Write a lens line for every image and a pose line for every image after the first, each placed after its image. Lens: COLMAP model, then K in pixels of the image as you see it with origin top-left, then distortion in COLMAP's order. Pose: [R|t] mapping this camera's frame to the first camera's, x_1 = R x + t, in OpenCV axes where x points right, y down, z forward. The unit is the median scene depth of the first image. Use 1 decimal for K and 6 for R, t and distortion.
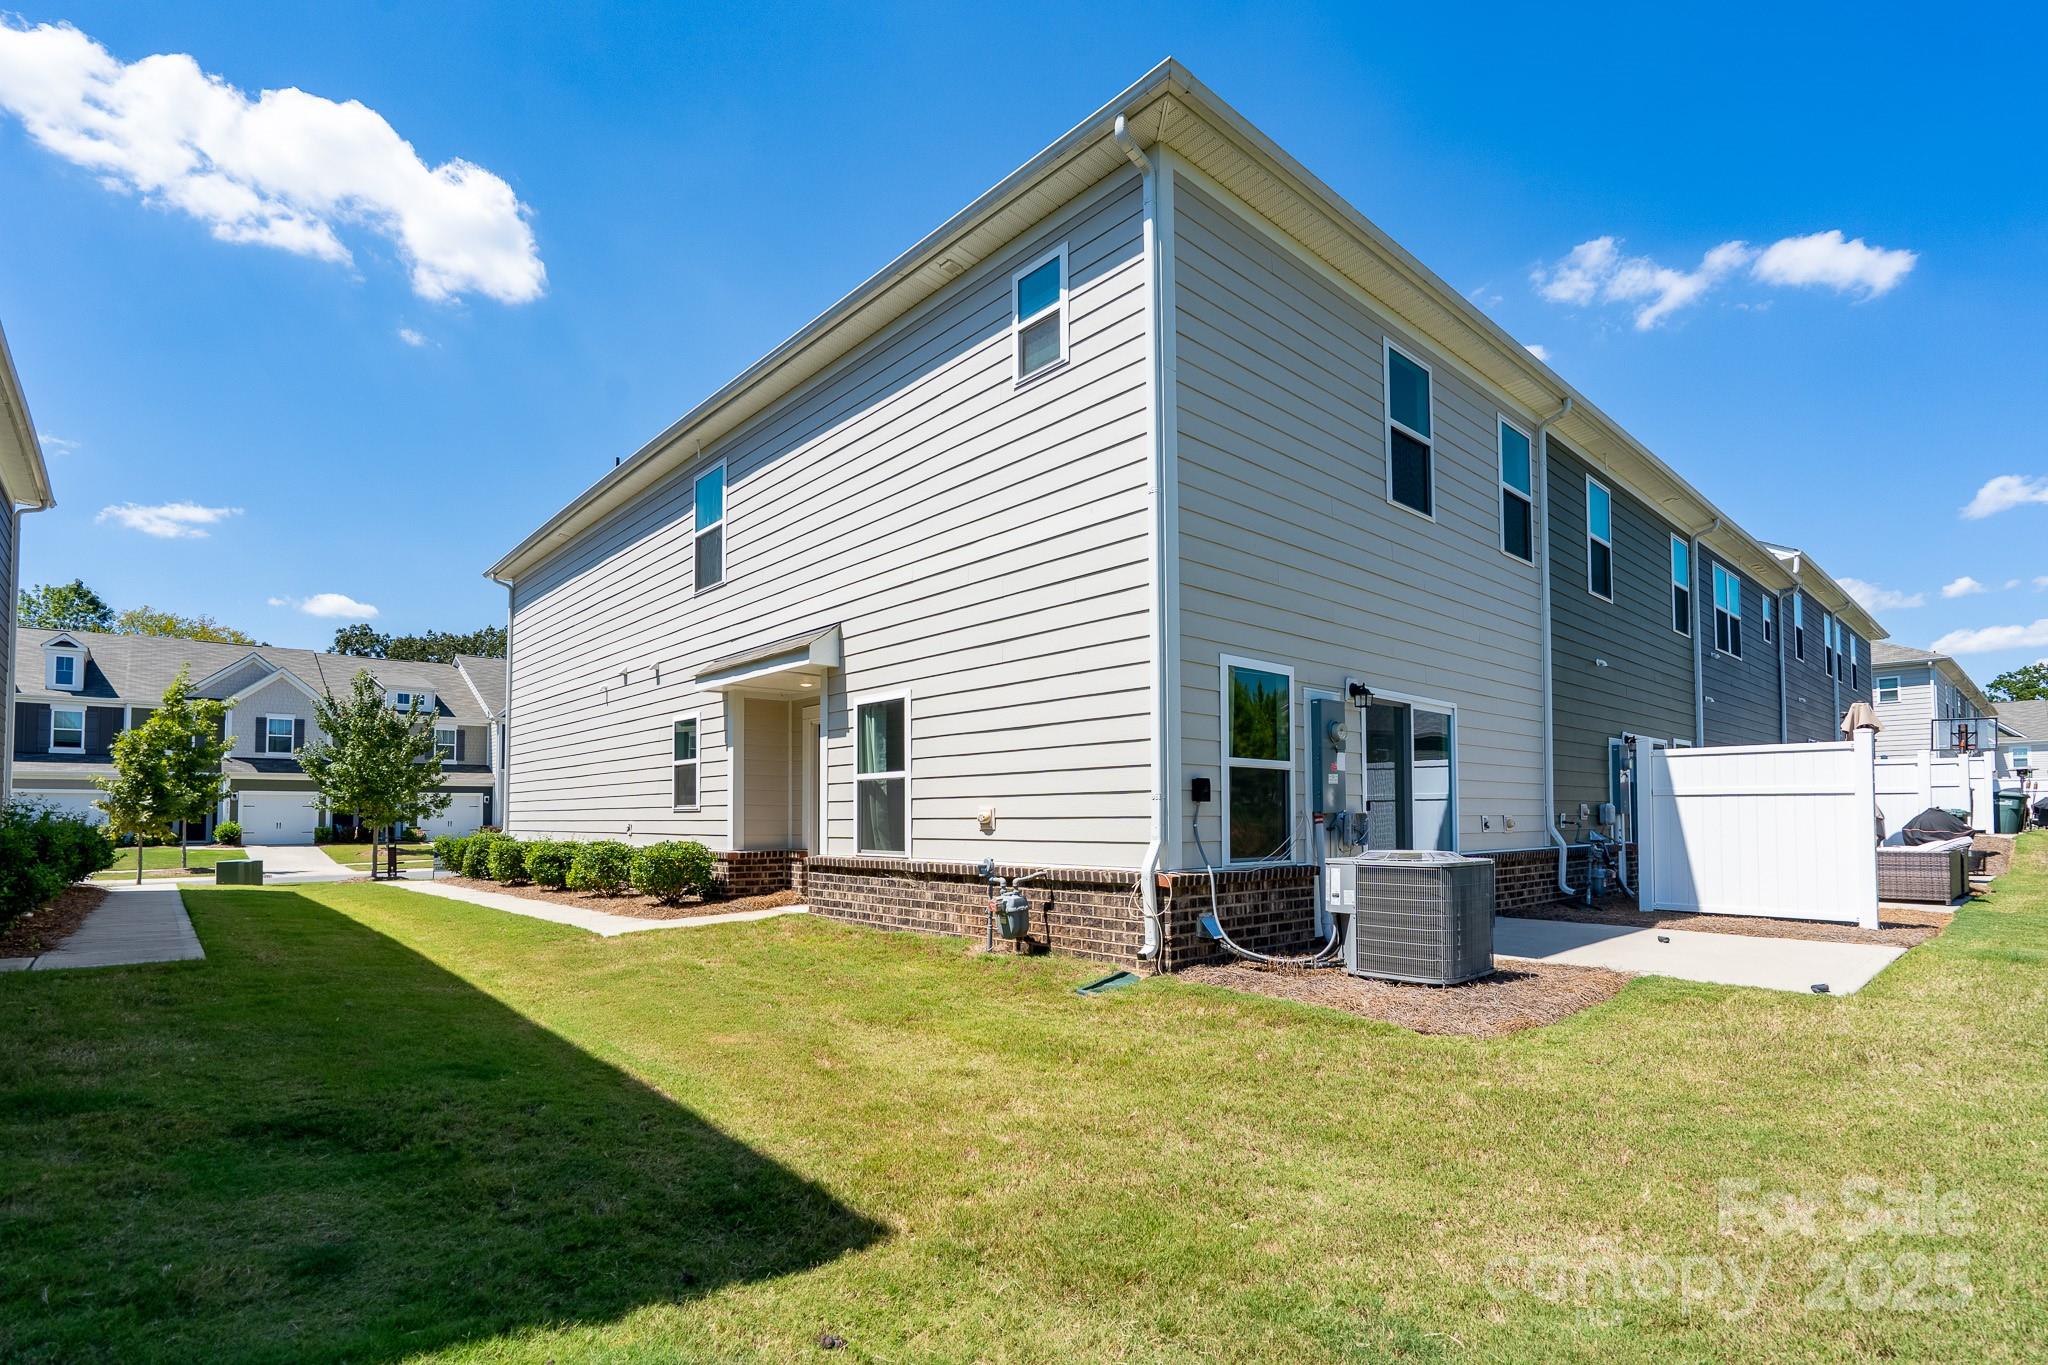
lens RADIAL K [[960.6, 0, 1106.3], [0, 960.6, 776.9], [0, 0, 1]] dist [-0.004342, 0.003928]
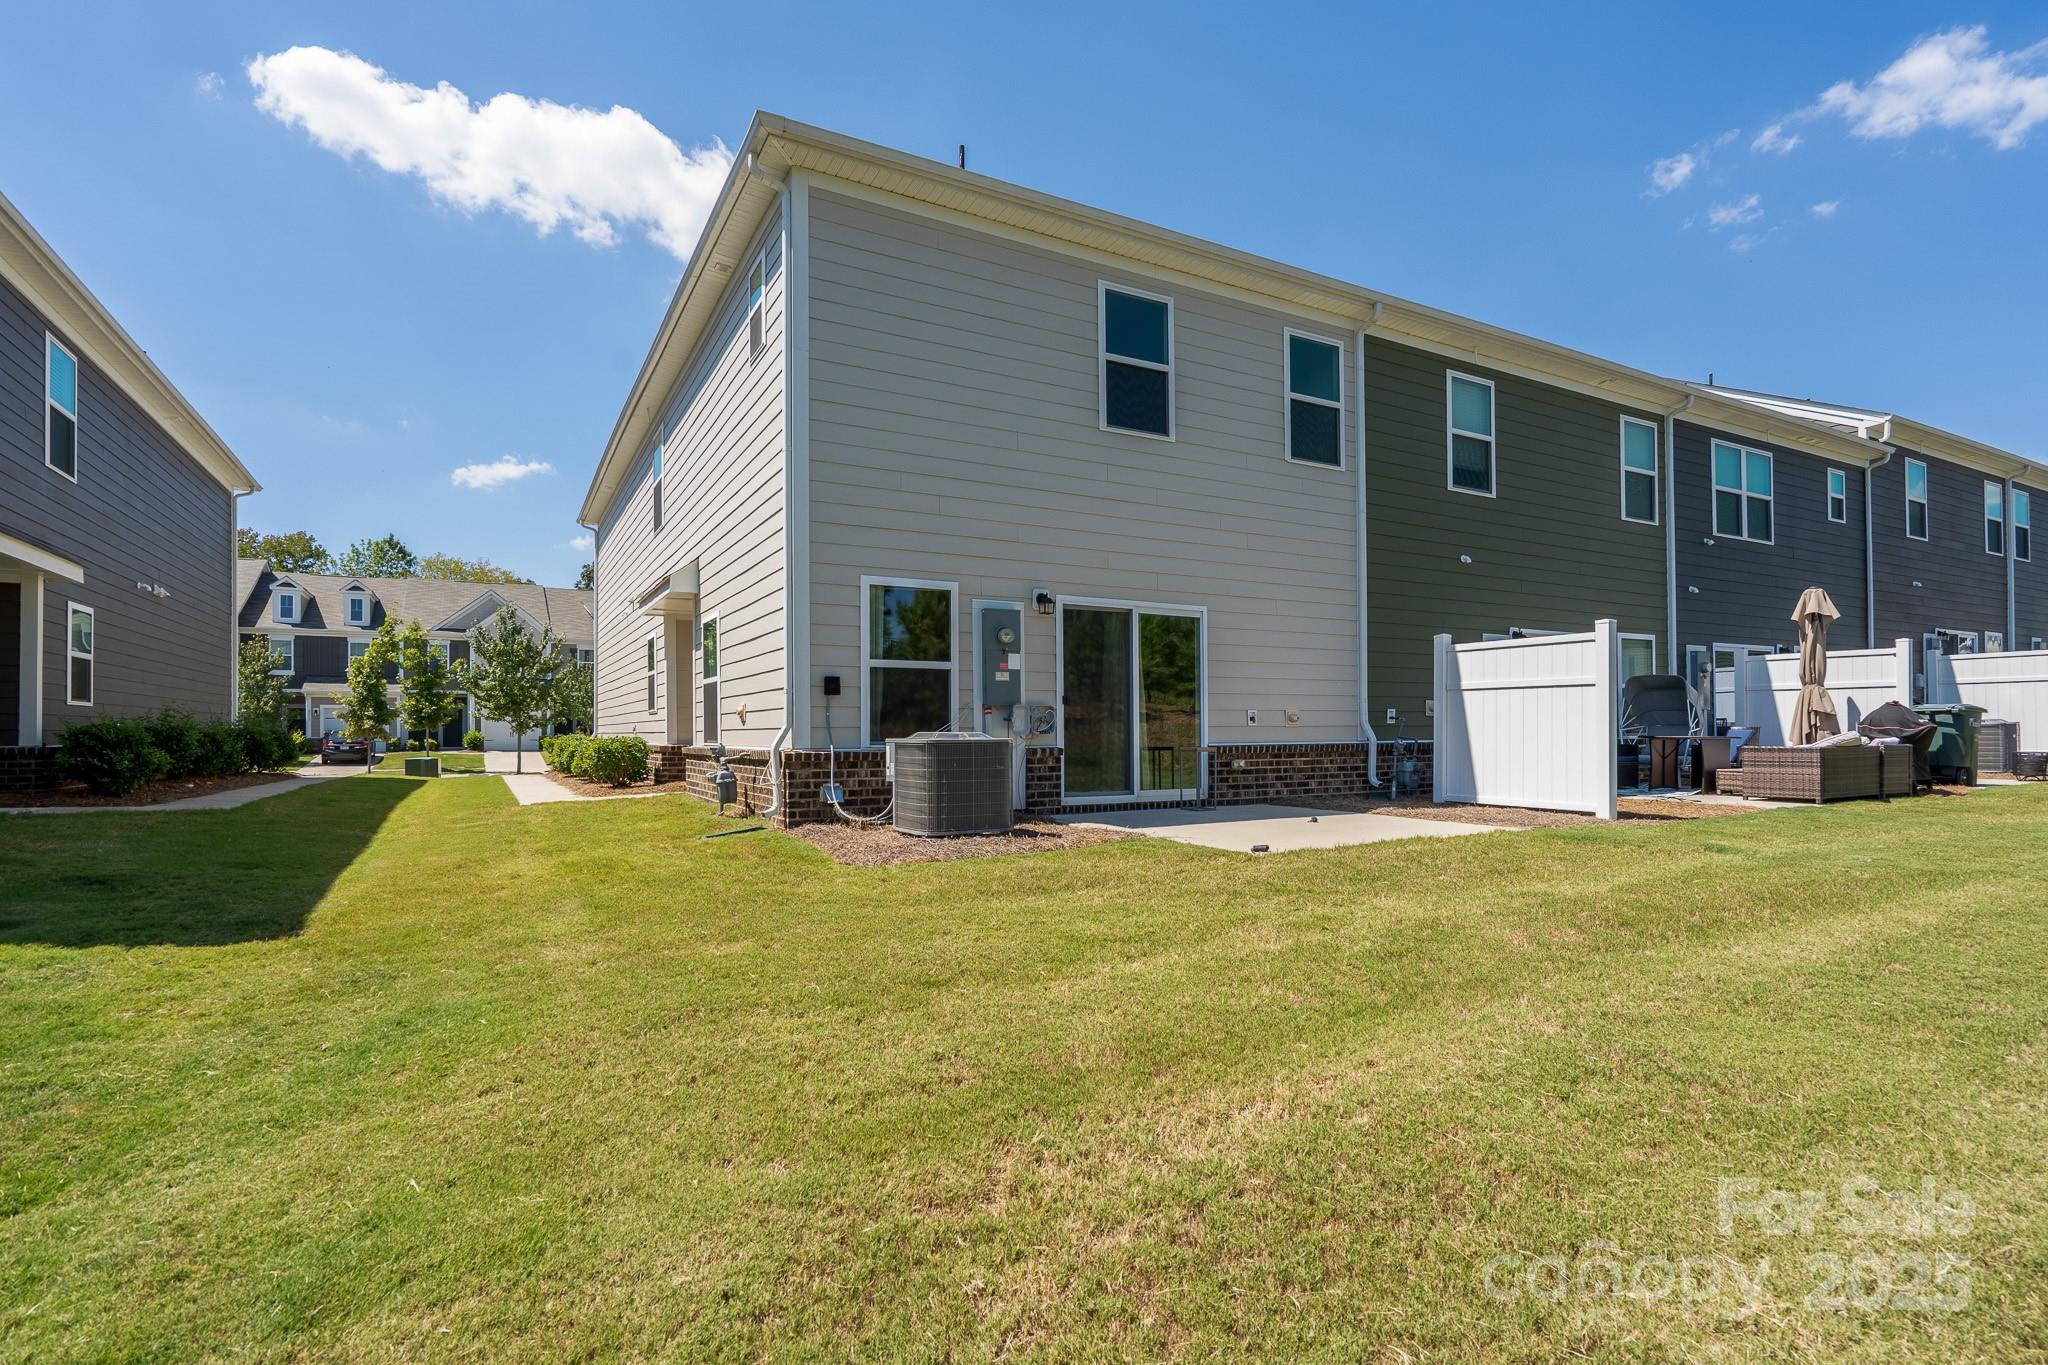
lens RADIAL K [[960.6, 0, 1042.0], [0, 960.6, 706.6], [0, 0, 1]] dist [-0.004342, 0.003928]
pose [[0.974144, -0.007962, -0.225788, 0.169607], [0.012700, 0.999728, 0.019542, 0.005146], [0.225571, -0.021904, 0.973981, -0.040830]]
